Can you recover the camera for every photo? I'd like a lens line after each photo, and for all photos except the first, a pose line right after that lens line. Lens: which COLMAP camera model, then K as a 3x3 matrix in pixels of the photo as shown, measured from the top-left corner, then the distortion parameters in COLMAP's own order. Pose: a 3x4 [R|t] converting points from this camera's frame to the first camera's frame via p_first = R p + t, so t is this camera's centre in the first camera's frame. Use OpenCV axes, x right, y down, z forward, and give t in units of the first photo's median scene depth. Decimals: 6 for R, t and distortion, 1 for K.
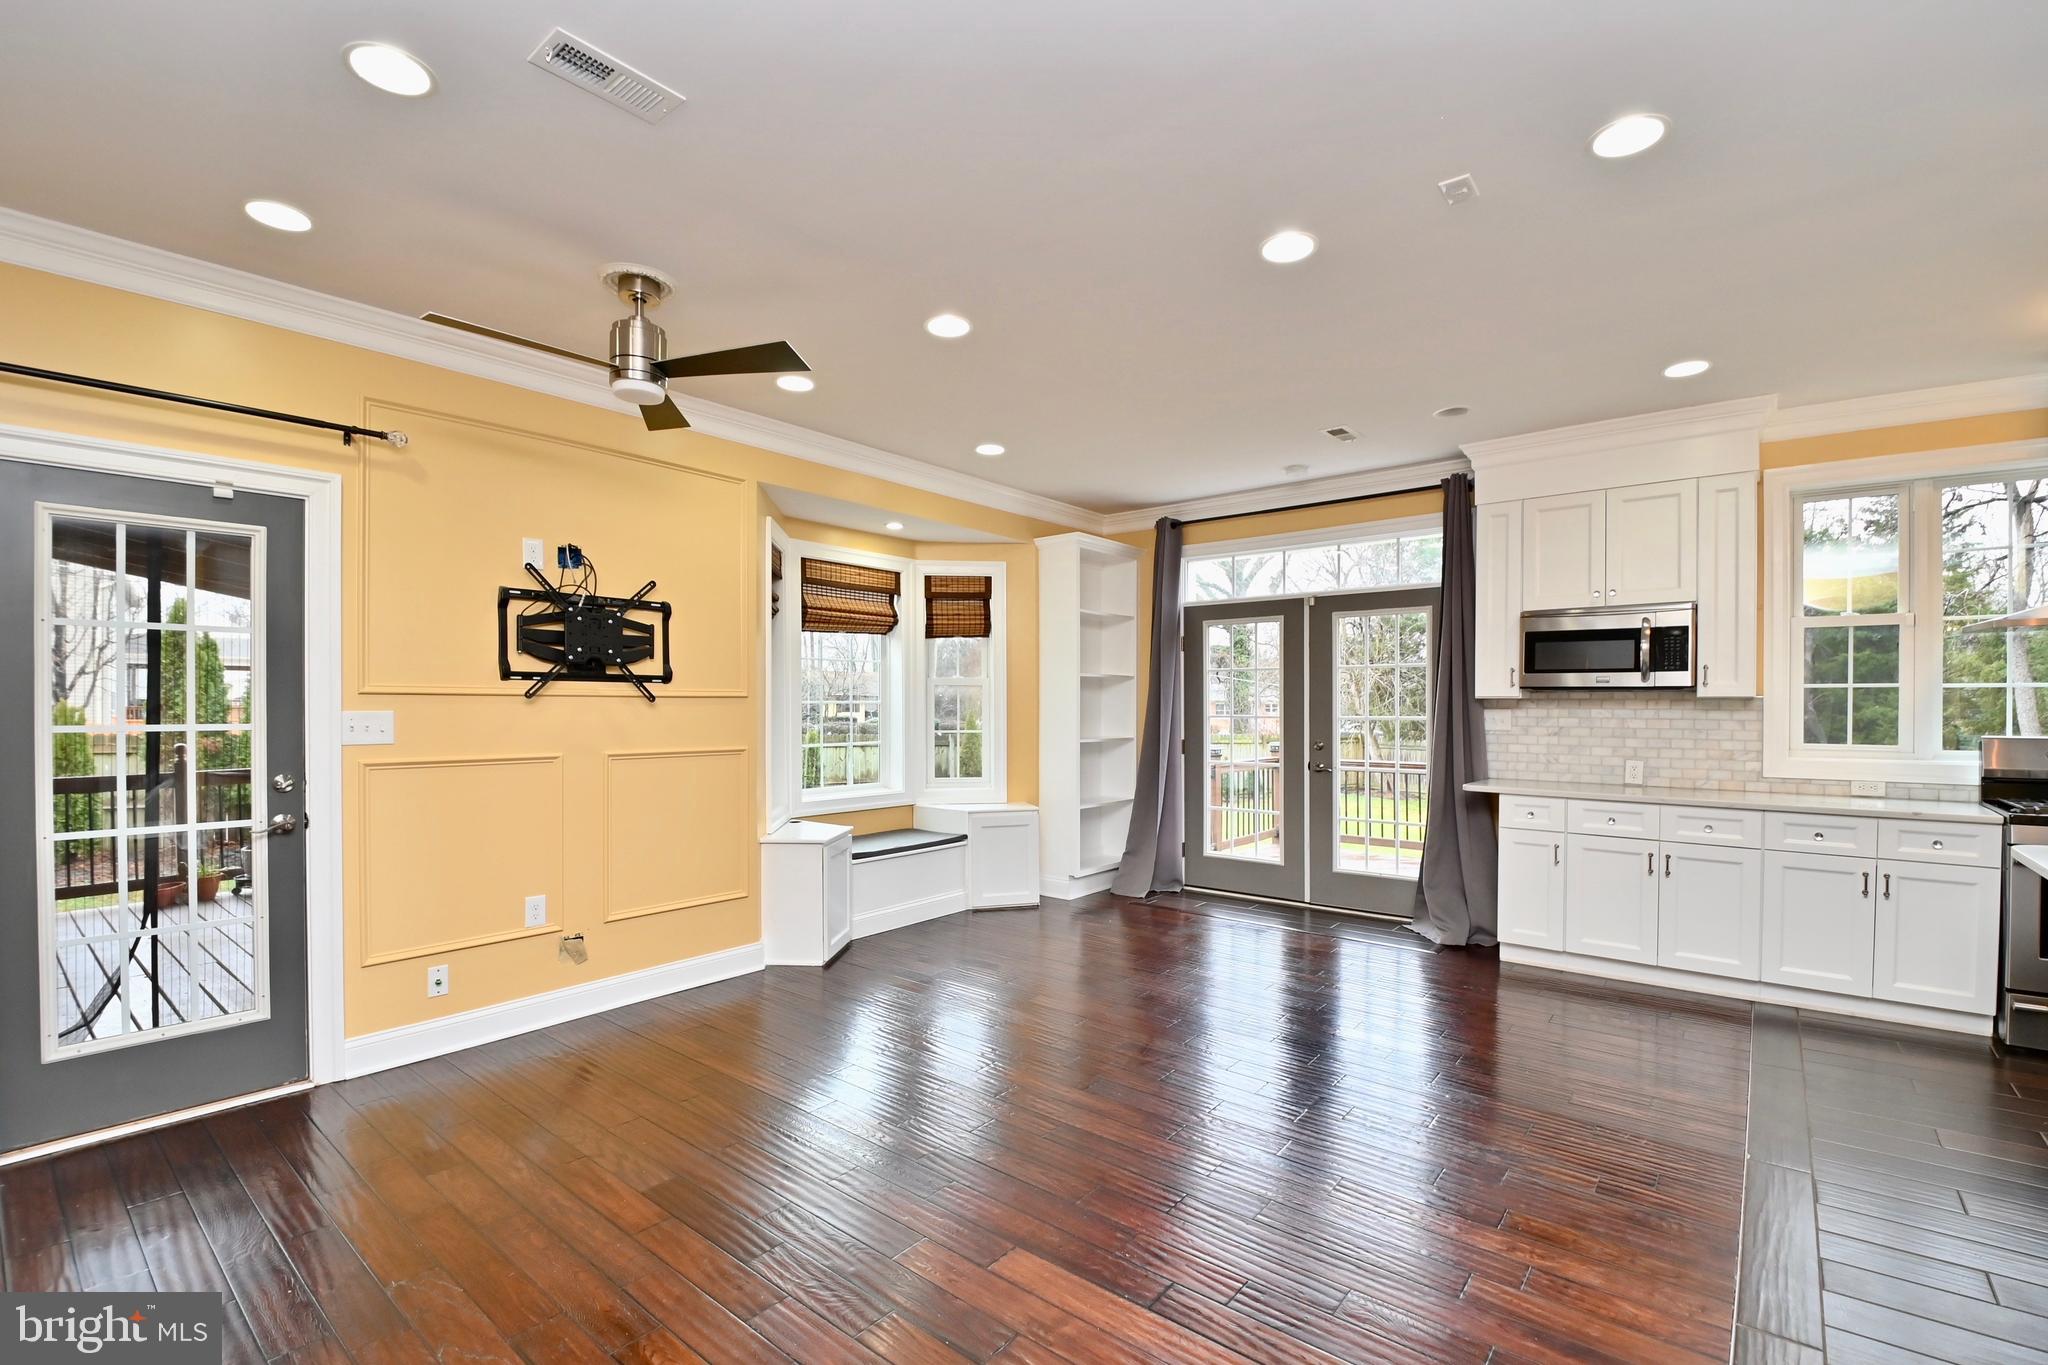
lens RADIAL K [[890.8, 0, 1048.7], [0, 890.8, 709.1], [0, 0, 1]] dist [0.009130, -0.018505]
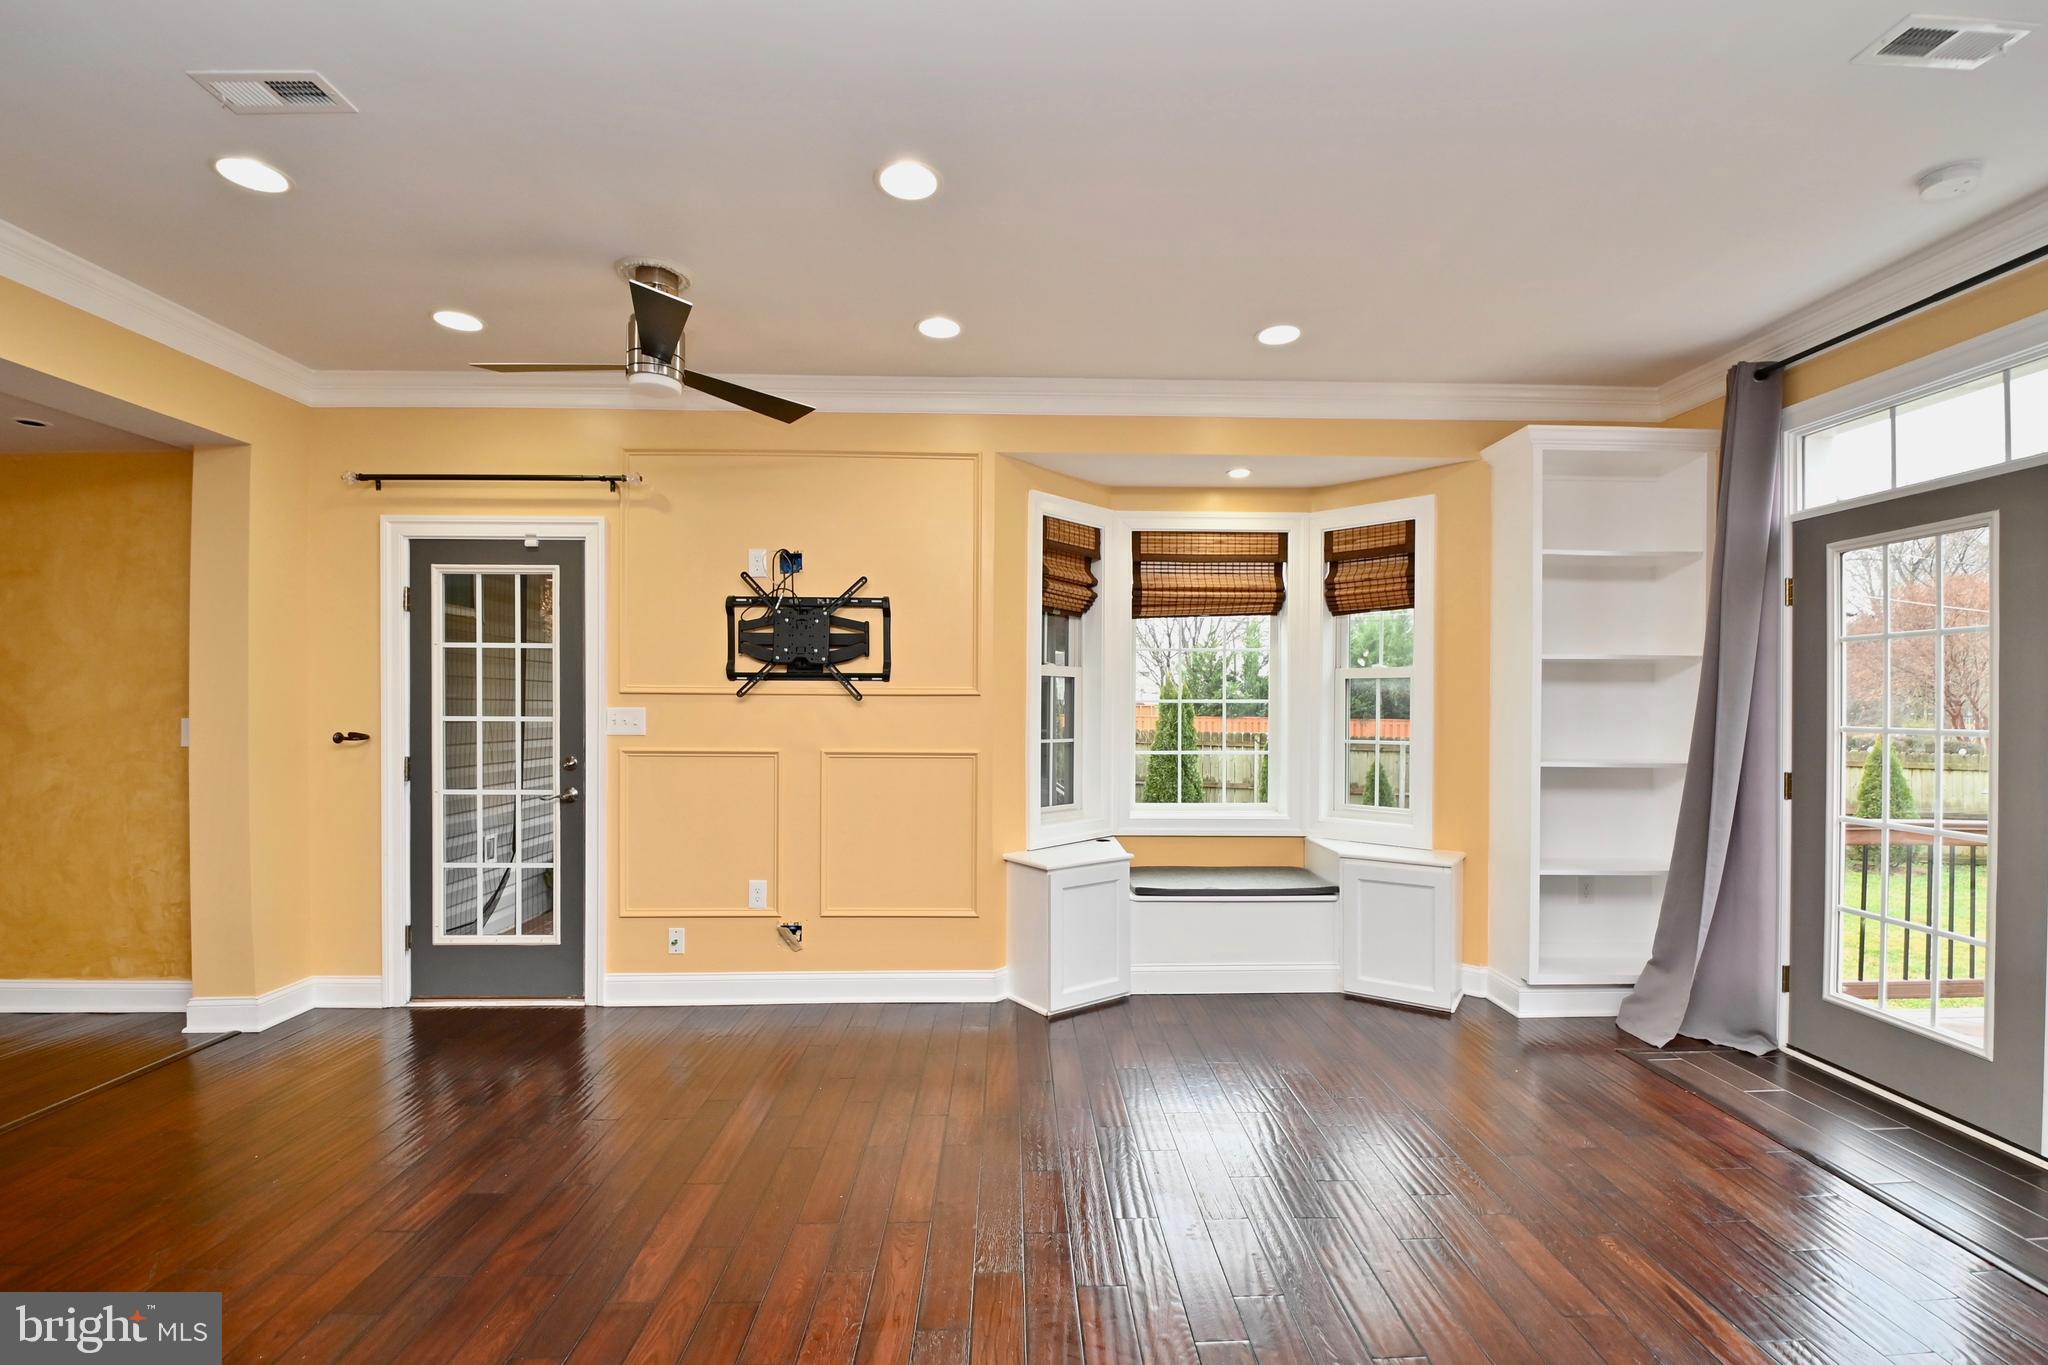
lens RADIAL K [[890.8, 0, 1048.7], [0, 890.8, 709.1], [0, 0, 1]] dist [0.009130, -0.018505]
pose [[0.651375, 0.007672, -0.758717, 0.424797], [-0.006871, 0.999968, 0.004212, -0.004001], [0.758724, 0.002470, 0.651407, 0.511443]]
